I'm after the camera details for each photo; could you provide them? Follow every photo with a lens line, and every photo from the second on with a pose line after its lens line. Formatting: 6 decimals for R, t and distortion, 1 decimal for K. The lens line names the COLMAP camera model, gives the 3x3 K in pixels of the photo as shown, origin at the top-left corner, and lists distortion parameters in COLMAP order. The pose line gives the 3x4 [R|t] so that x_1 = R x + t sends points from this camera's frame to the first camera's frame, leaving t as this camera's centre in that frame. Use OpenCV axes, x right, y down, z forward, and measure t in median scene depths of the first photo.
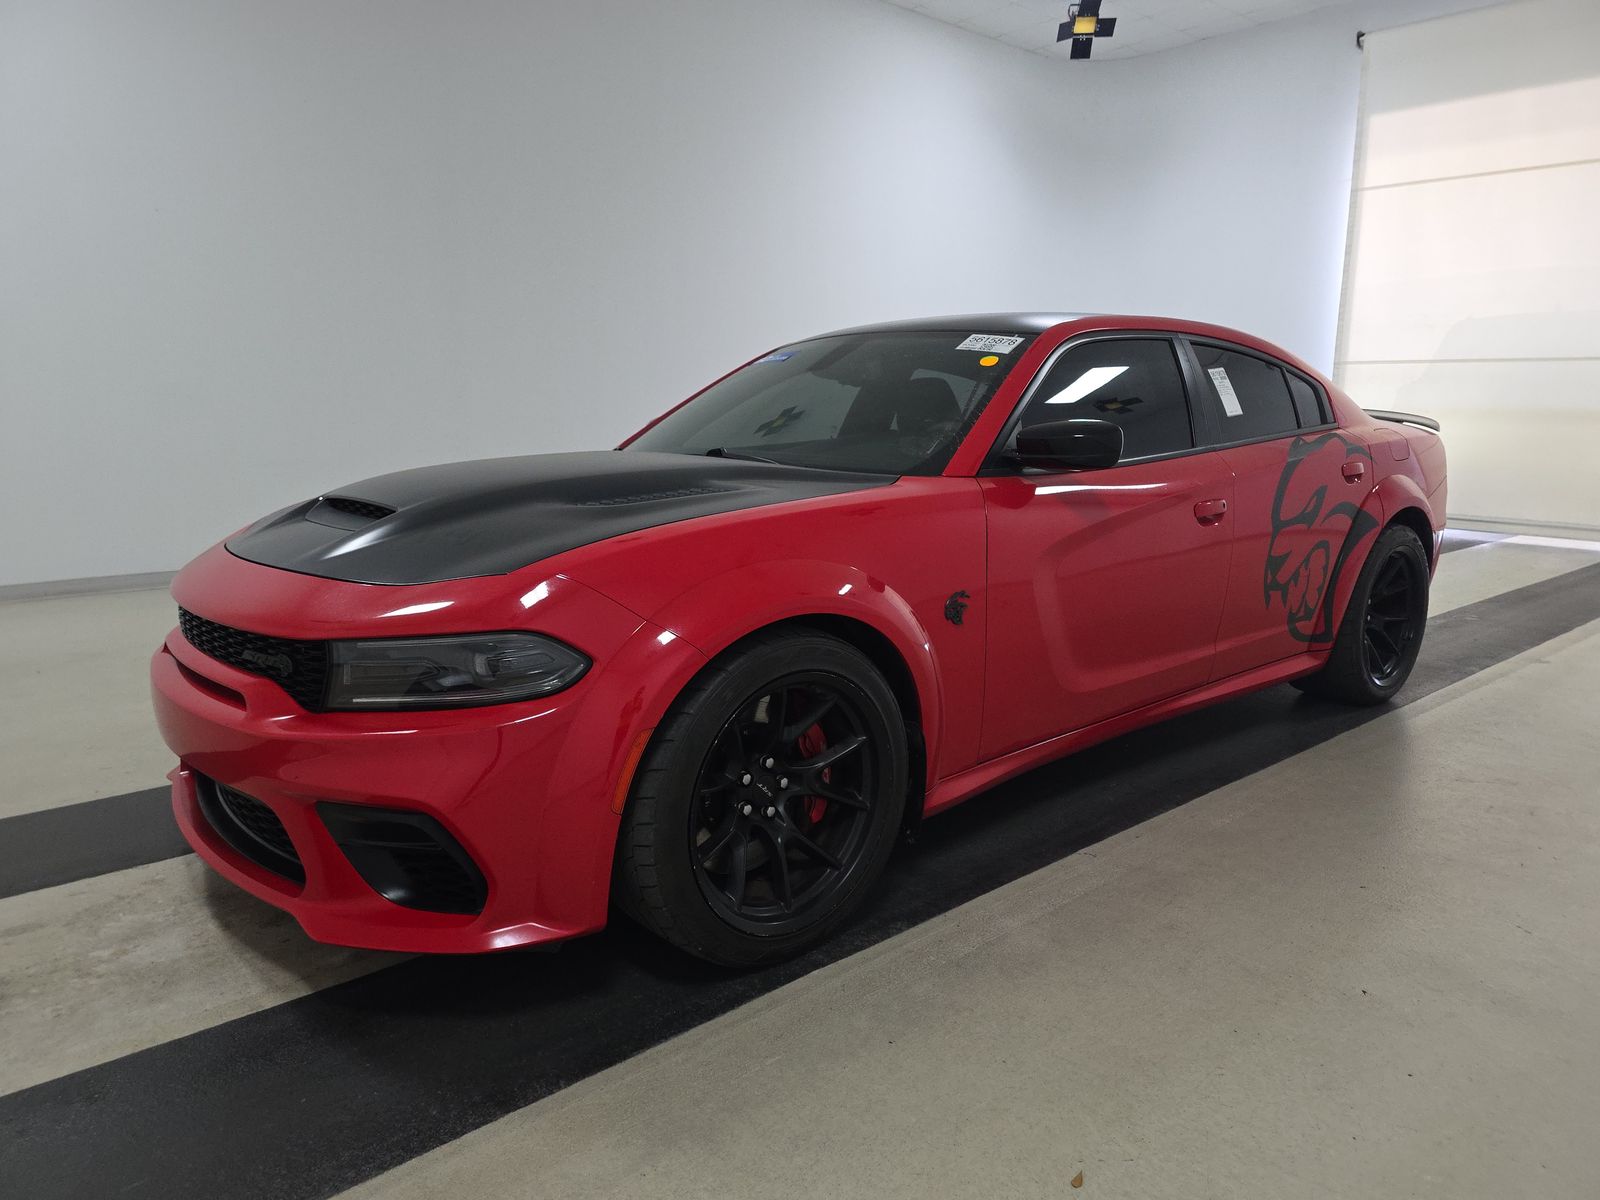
lens RADIAL K [[1120.9, 0, 800.0], [0, 1120.9, 600.0], [0, 0, 1]] dist [0.010415, -0.001117]
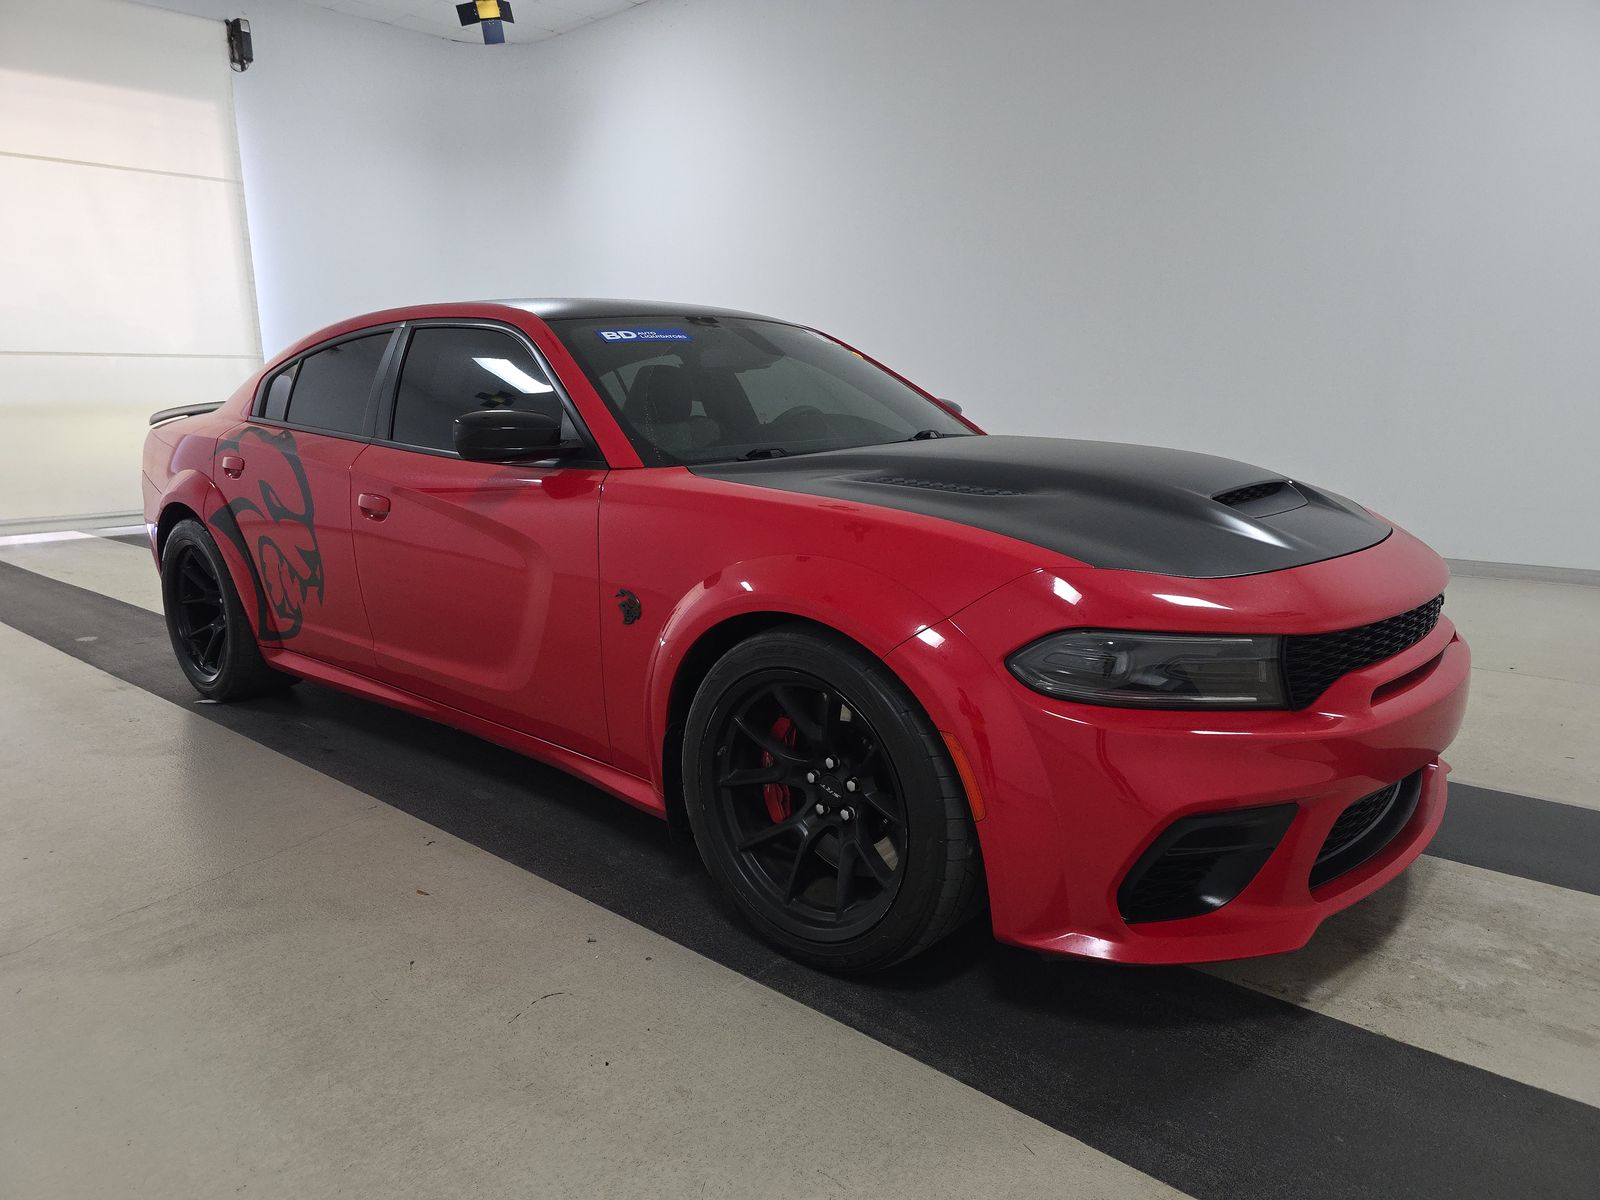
lens RADIAL K [[1120.9, 0, 800.0], [0, 1120.9, 600.0], [0, 0, 1]] dist [0.010415, -0.001117]
pose [[-0.156272, -0.183133, 0.970588, -0.936361], [0.184202, 0.960018, 0.210796, -0.195074], [-0.970386, 0.211726, -0.116290, 1.100452]]
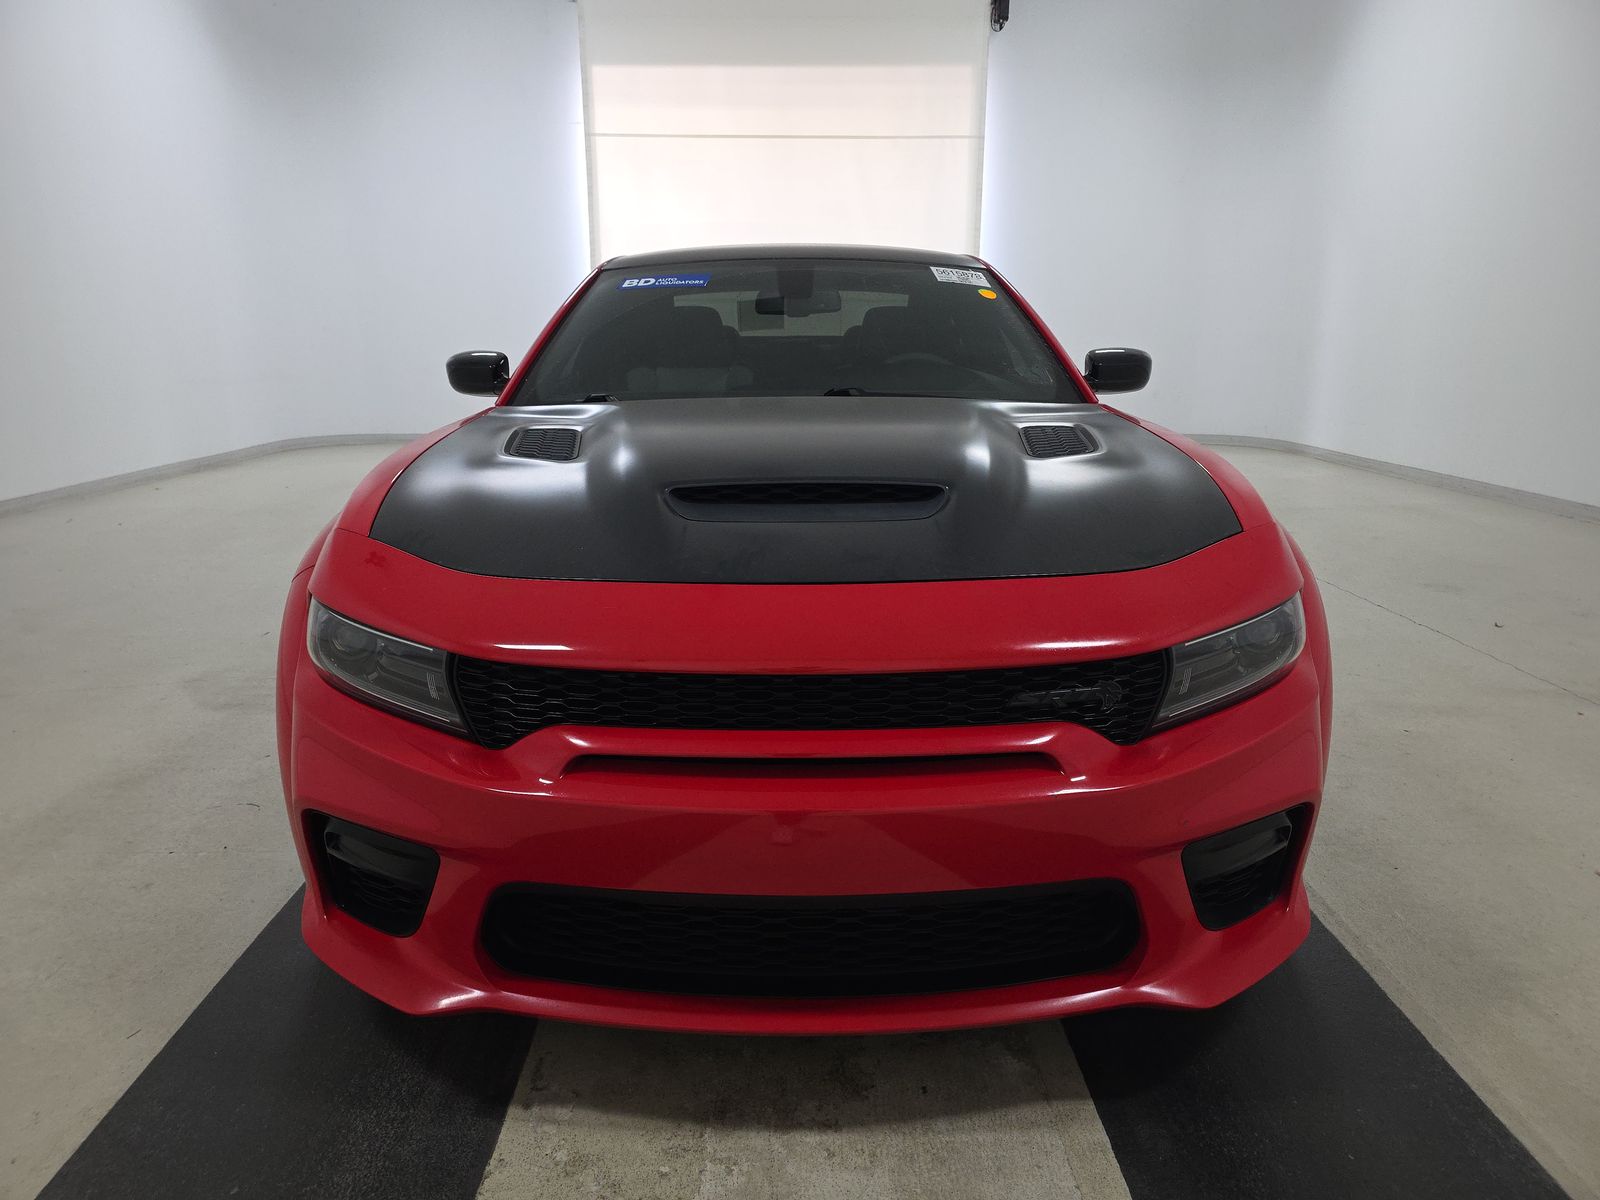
lens RADIAL K [[1120.9, 0, 800.0], [0, 1120.9, 600.0], [0, 0, 1]] dist [0.010415, -0.001117]
pose [[0.646984, -0.181683, 0.740542, -0.679080], [0.138631, 0.983040, 0.120060, -0.071844], [-0.749795, 0.024985, 0.661198, 0.396375]]
